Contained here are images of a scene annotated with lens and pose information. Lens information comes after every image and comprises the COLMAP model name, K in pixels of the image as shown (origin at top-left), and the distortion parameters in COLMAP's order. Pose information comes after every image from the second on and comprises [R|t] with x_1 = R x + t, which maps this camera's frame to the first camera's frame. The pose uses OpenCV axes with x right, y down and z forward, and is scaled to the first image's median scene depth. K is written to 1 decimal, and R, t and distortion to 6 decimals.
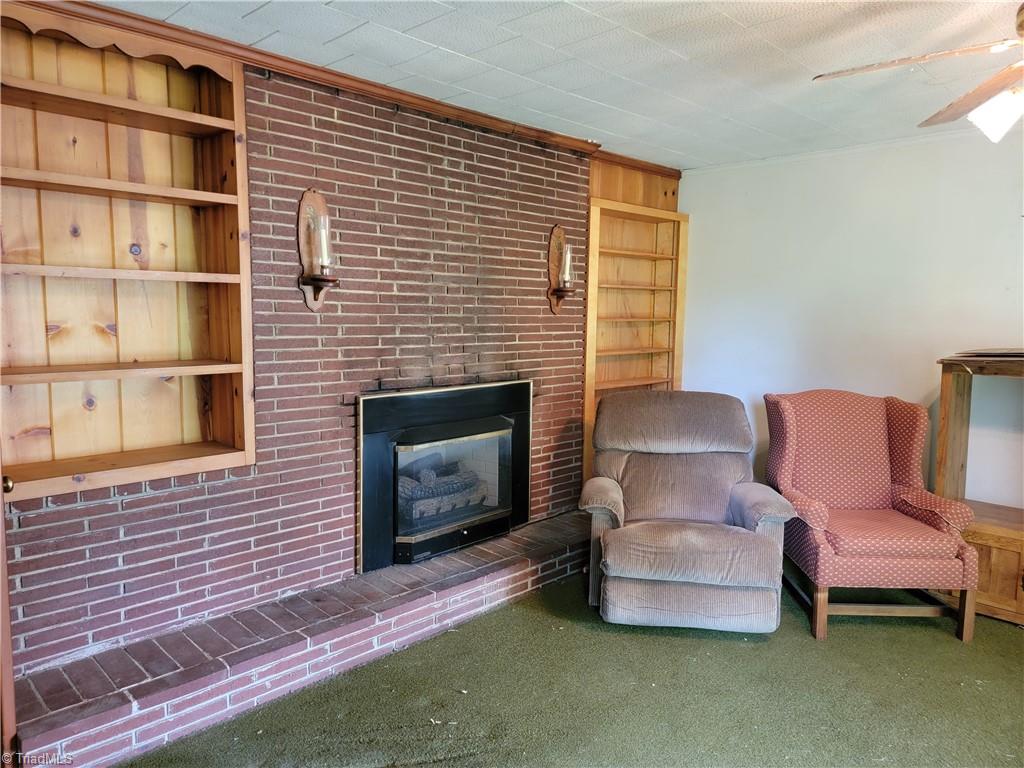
lens RADIAL K [[709.4, 0, 508.4], [0, 709.4, 382.3], [0, 0, 1]] dist [0.087041, -0.067685]
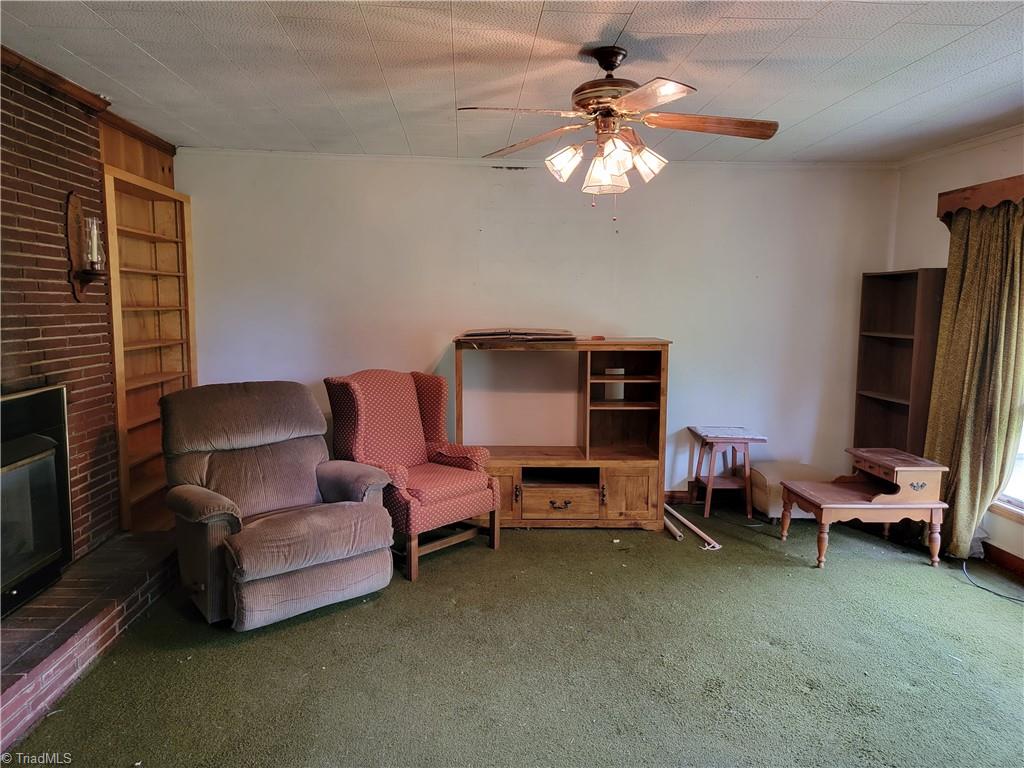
lens RADIAL K [[709.4, 0, 507.4], [0, 709.4, 384.7], [0, 0, 1]] dist [0.087041, -0.067685]
pose [[0.668855, -0.089433, 0.737993, -0.292109], [0.075278, 0.995782, 0.052447, -0.010670], [-0.739571, 0.020476, 0.672767, 0.099381]]
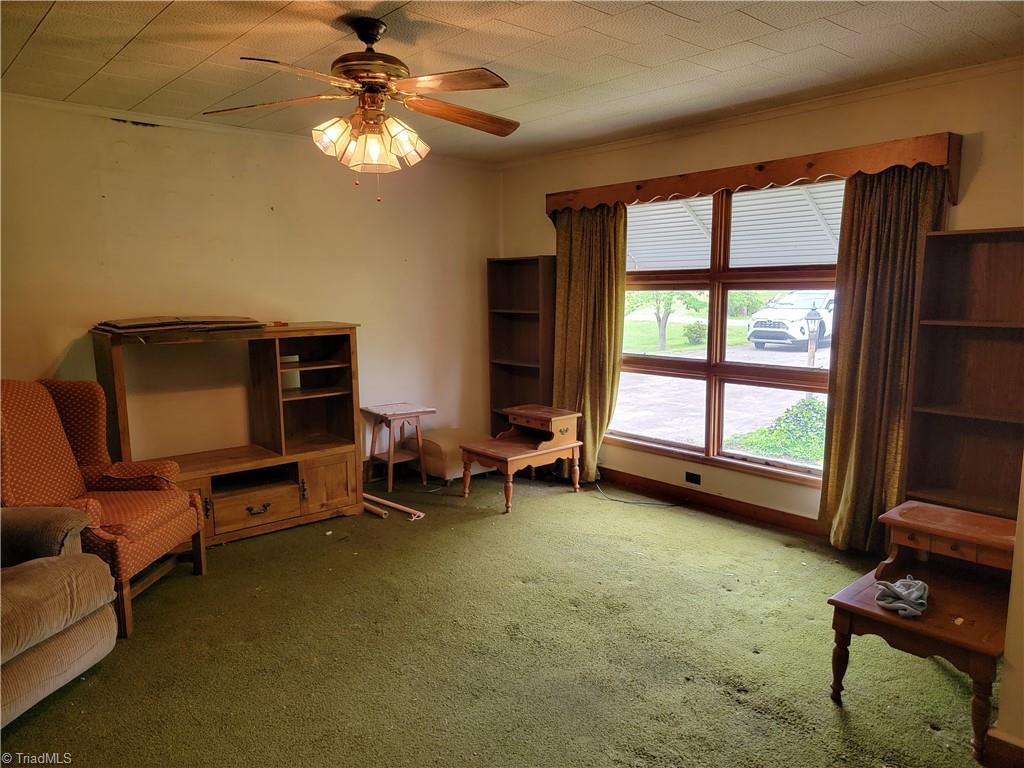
lens RADIAL K [[709.4, 0, 514.6], [0, 709.4, 389.8], [0, 0, 1]] dist [0.087041, -0.067685]
pose [[0.067199, -0.156607, 0.985372, -0.411585], [0.111543, 0.982593, 0.148559, -0.044177], [-0.991485, 0.099929, 0.083497, 0.387330]]
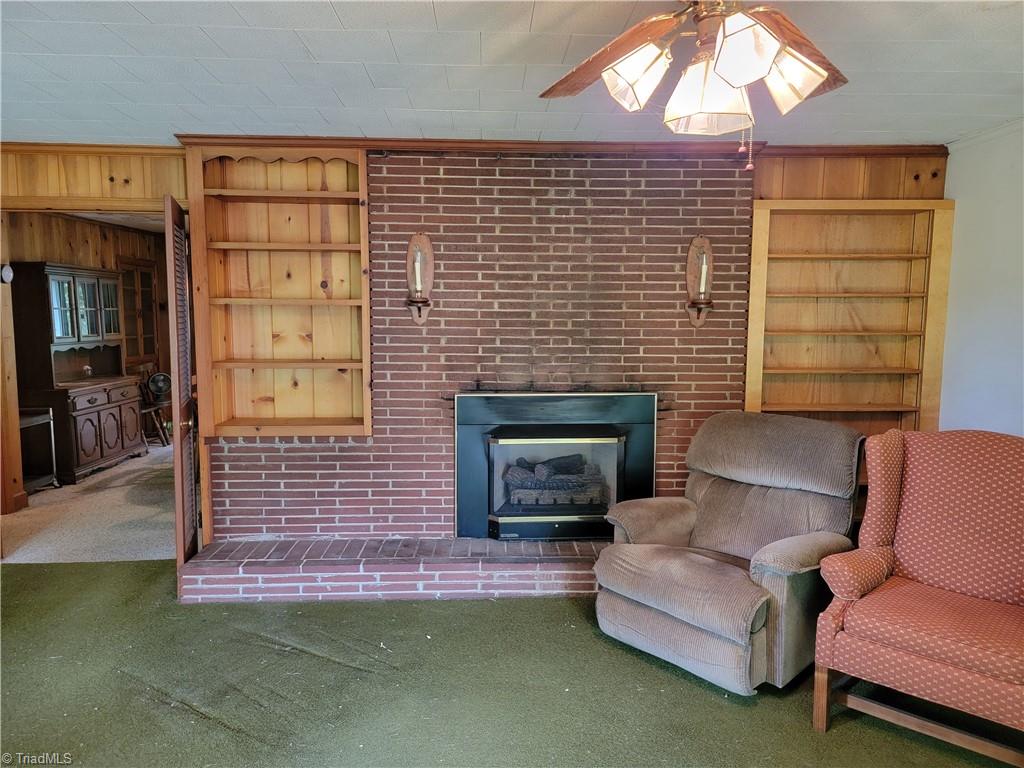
lens RADIAL K [[709.4, 0, 514.3], [0, 709.4, 385.7], [0, 0, 1]] dist [0.087041, -0.067685]
pose [[0.733584, 0.057618, -0.677152, 0.695940], [-0.065852, 0.997737, 0.013557, -0.017243], [0.676401, 0.034646, 0.735719, 0.156587]]
